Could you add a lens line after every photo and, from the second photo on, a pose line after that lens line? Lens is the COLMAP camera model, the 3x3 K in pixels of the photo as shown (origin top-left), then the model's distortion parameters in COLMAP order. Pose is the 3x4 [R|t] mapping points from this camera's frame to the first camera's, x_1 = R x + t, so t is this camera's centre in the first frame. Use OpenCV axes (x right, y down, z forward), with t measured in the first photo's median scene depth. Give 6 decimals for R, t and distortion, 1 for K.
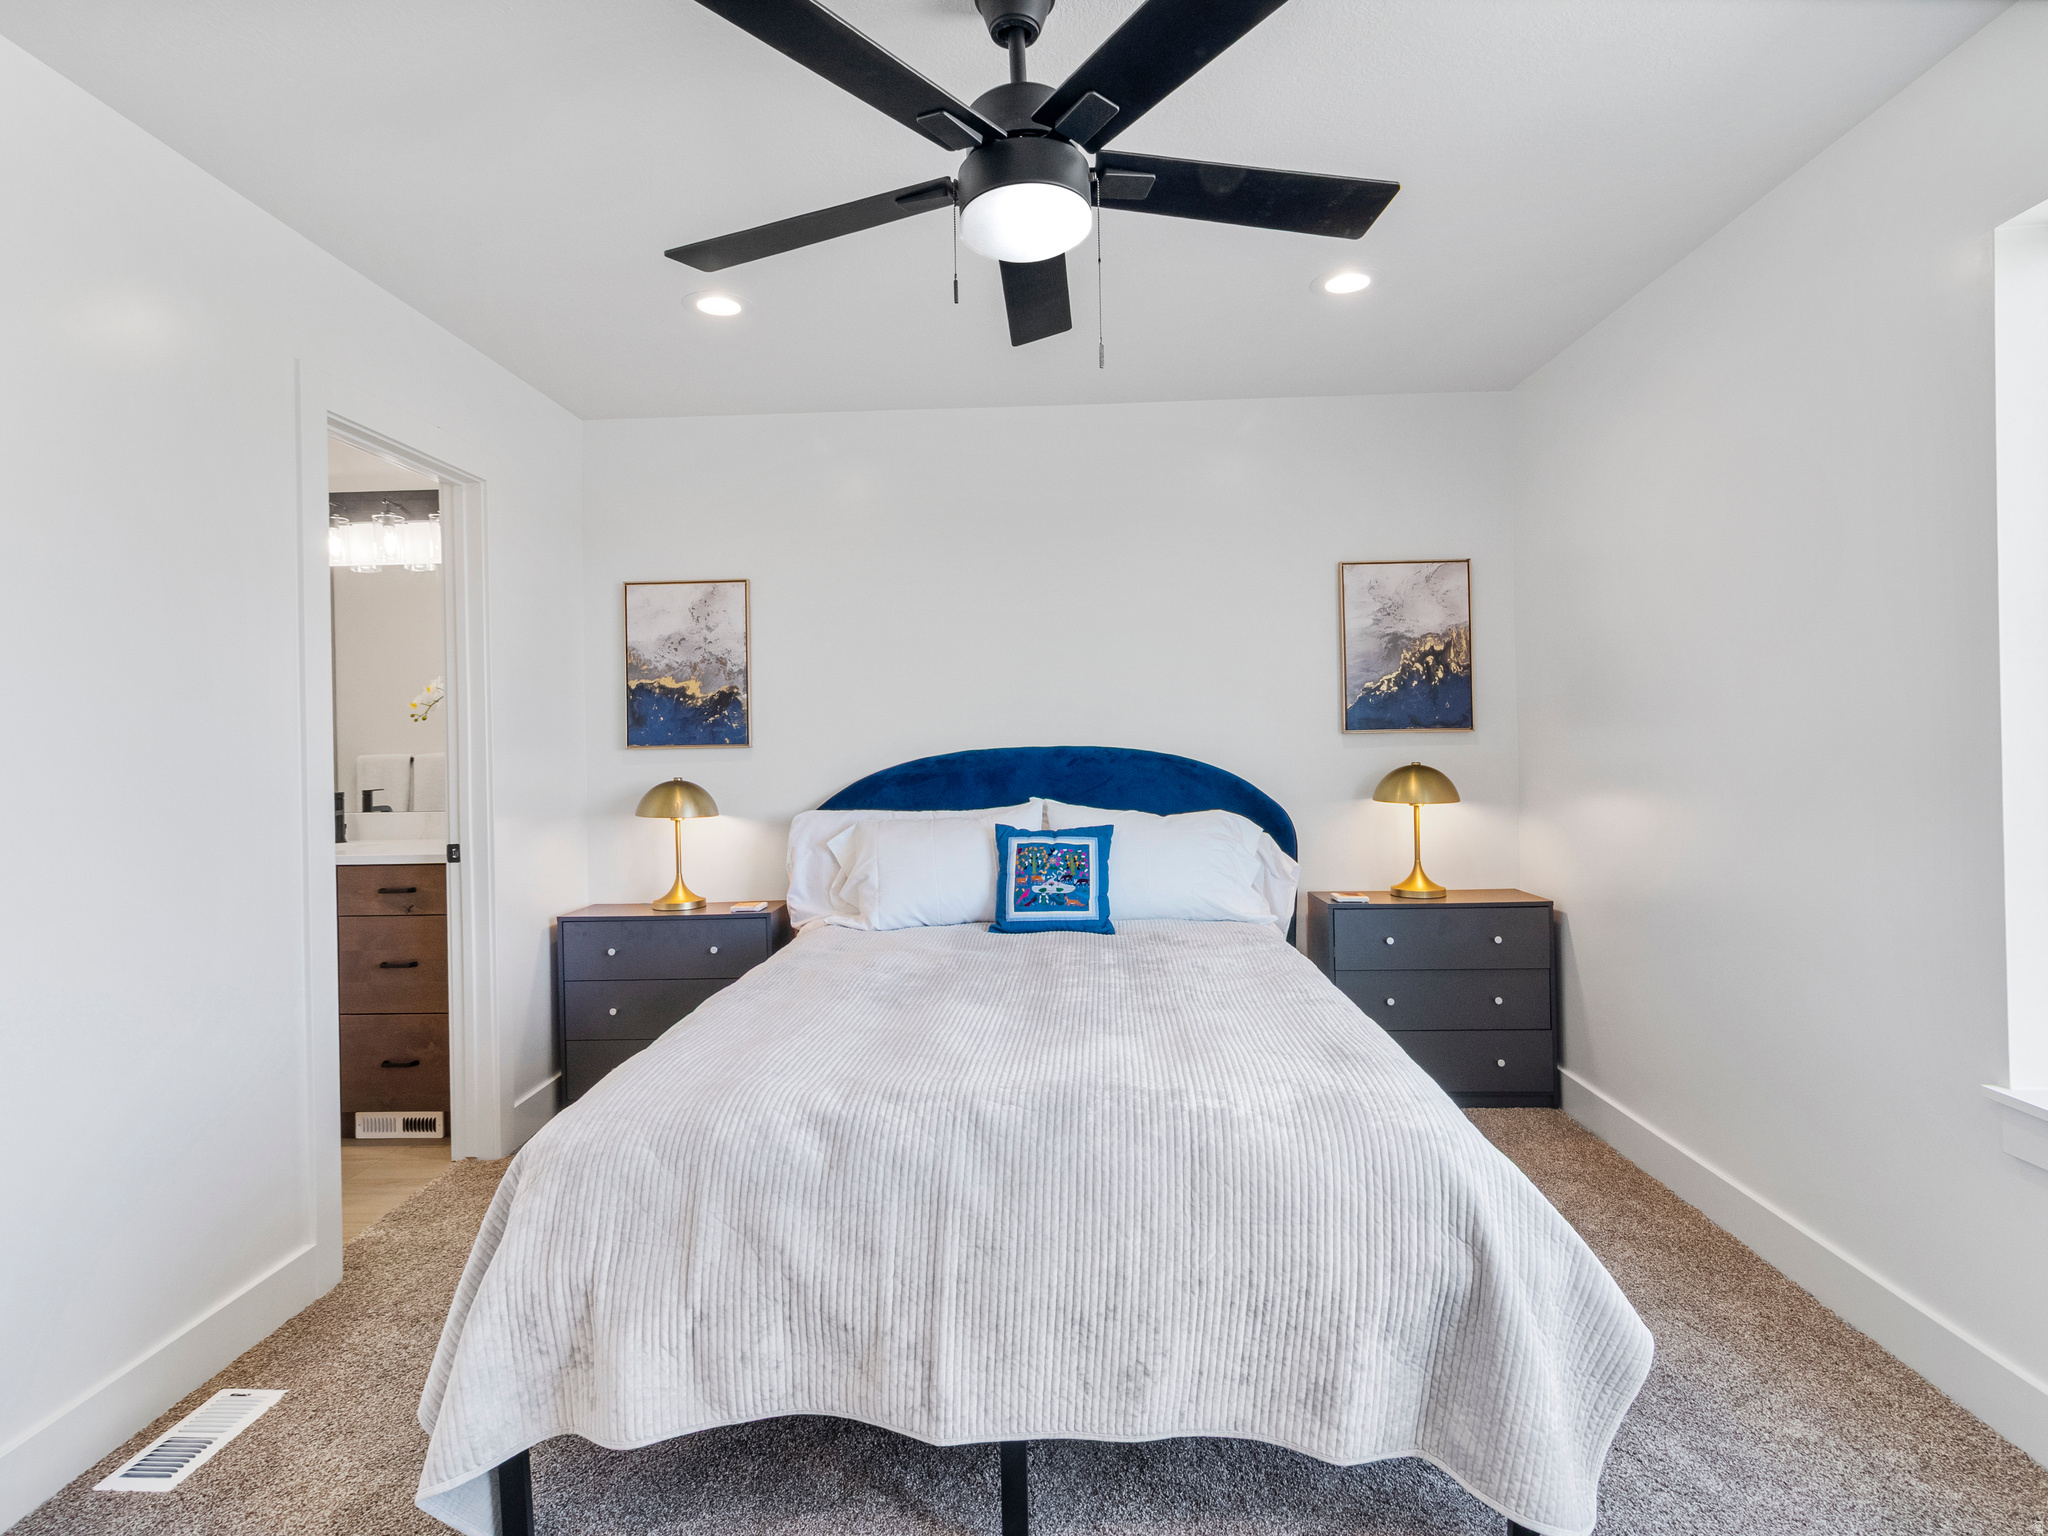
lens RADIAL K [[1089.1, 0, 1021.2], [0, 1089.1, 743.5], [0, 0, 1]] dist [0.001523, 0.000672]
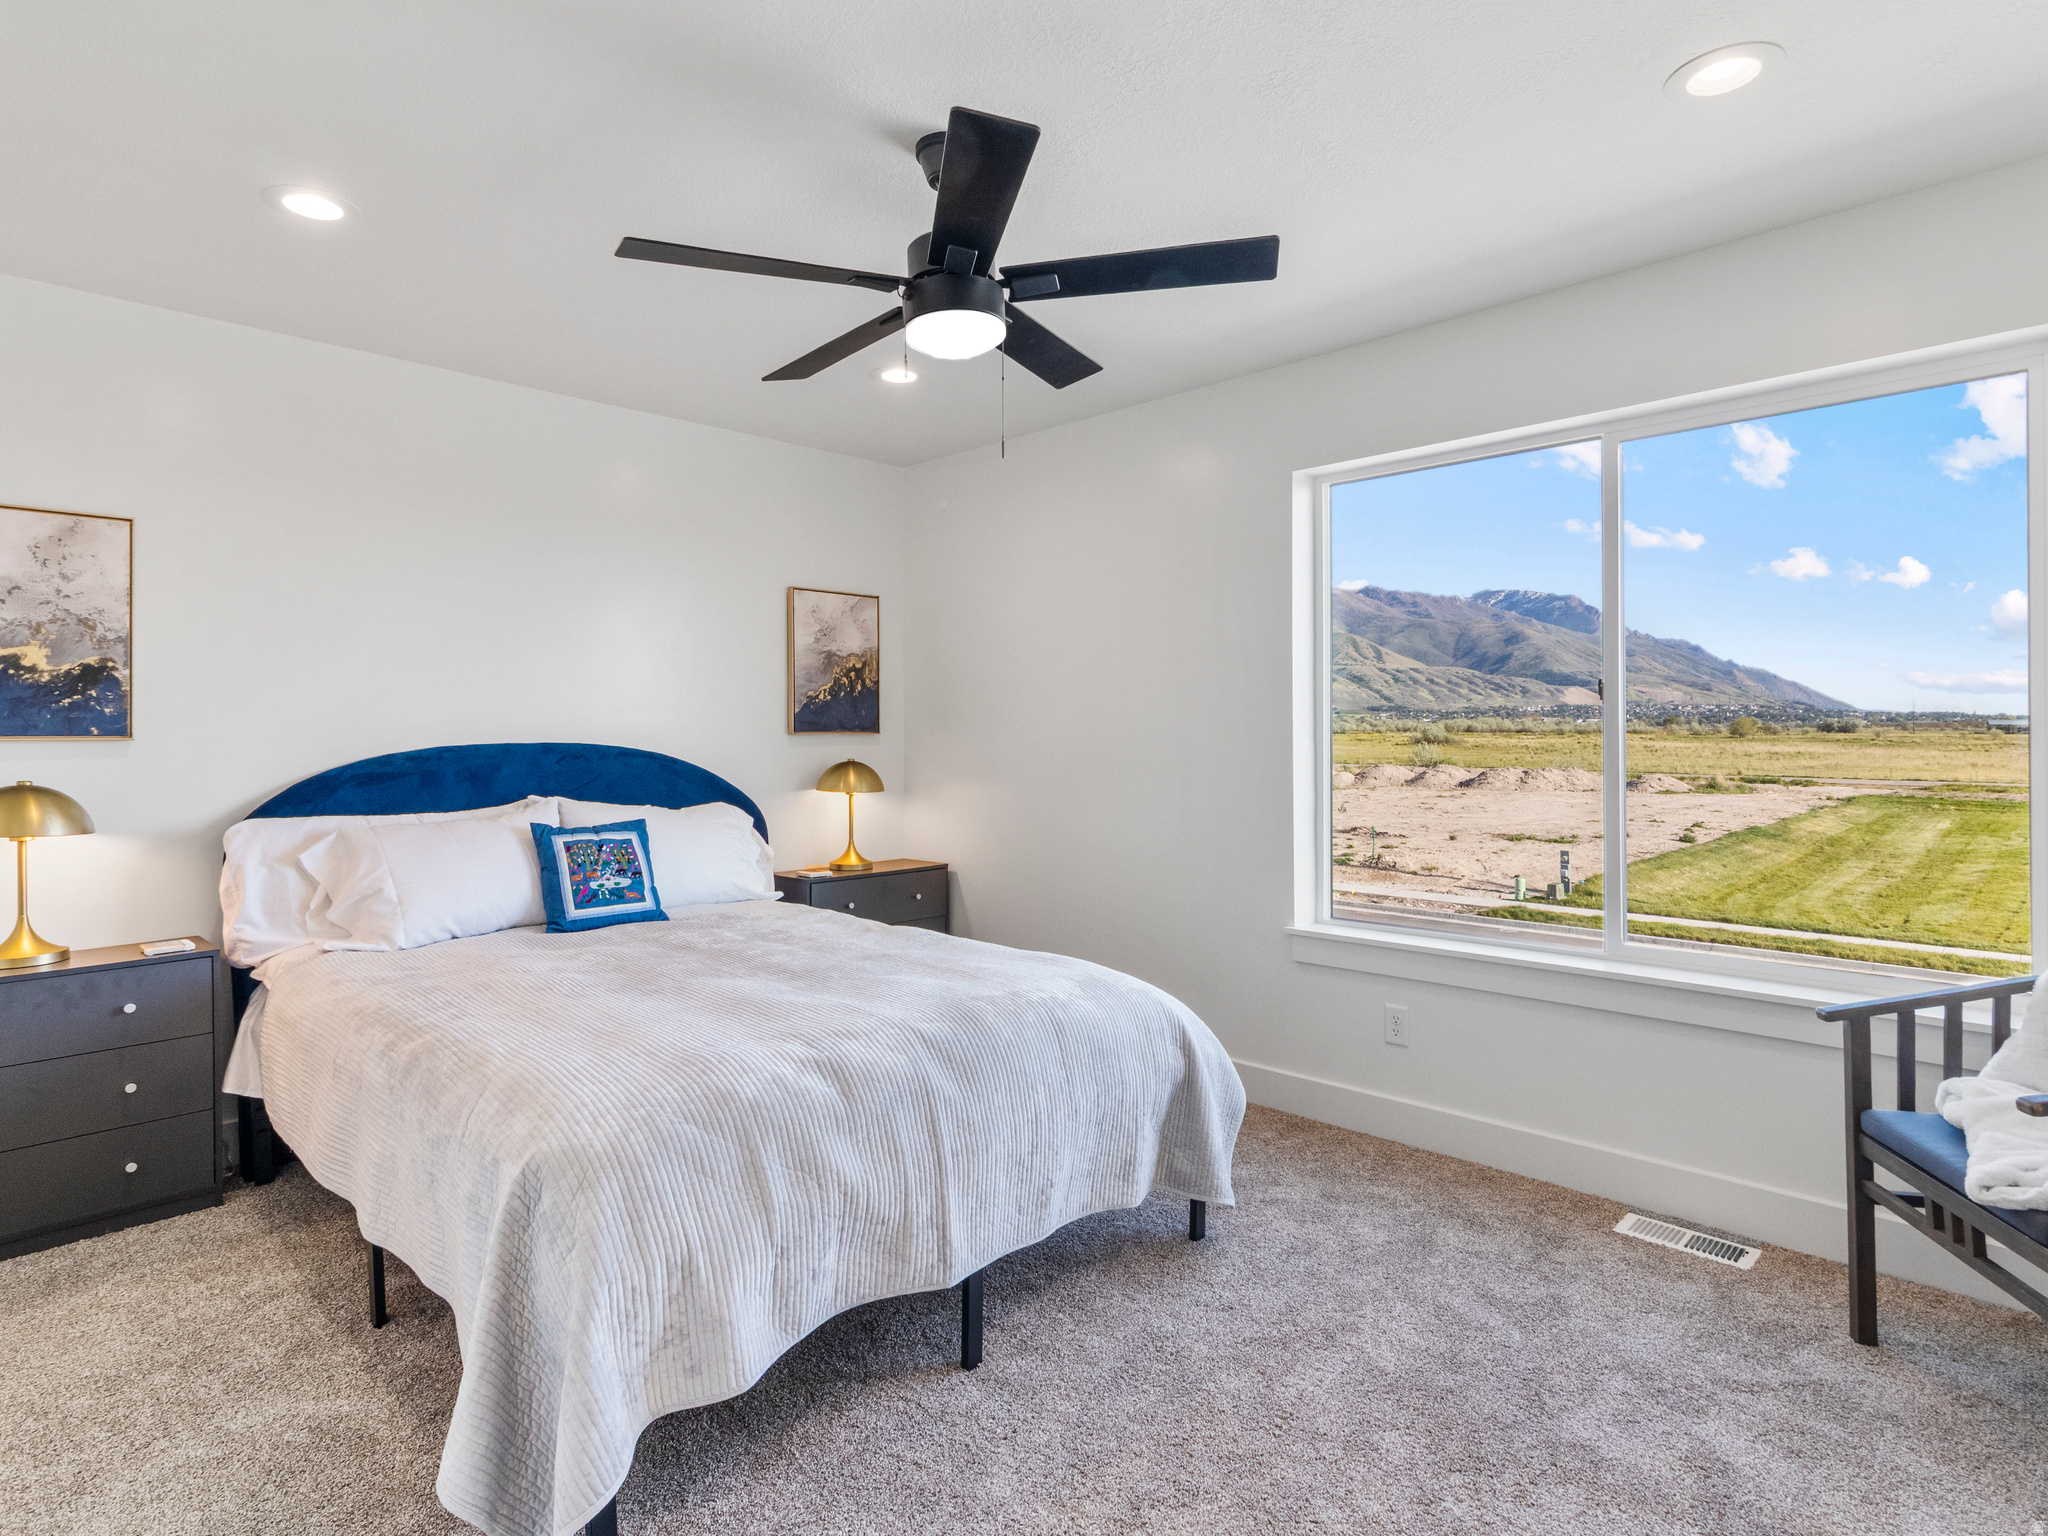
lens RADIAL K [[1089.1, 0, 1021.2], [0, 1089.1, 743.5], [0, 0, 1]] dist [0.001523, 0.000672]
pose [[0.681698, 0.009804, 0.731568, -0.407392], [-0.005086, 0.999950, -0.008661, 0.009817], [-0.731616, 0.002184, 0.681714, 0.032359]]
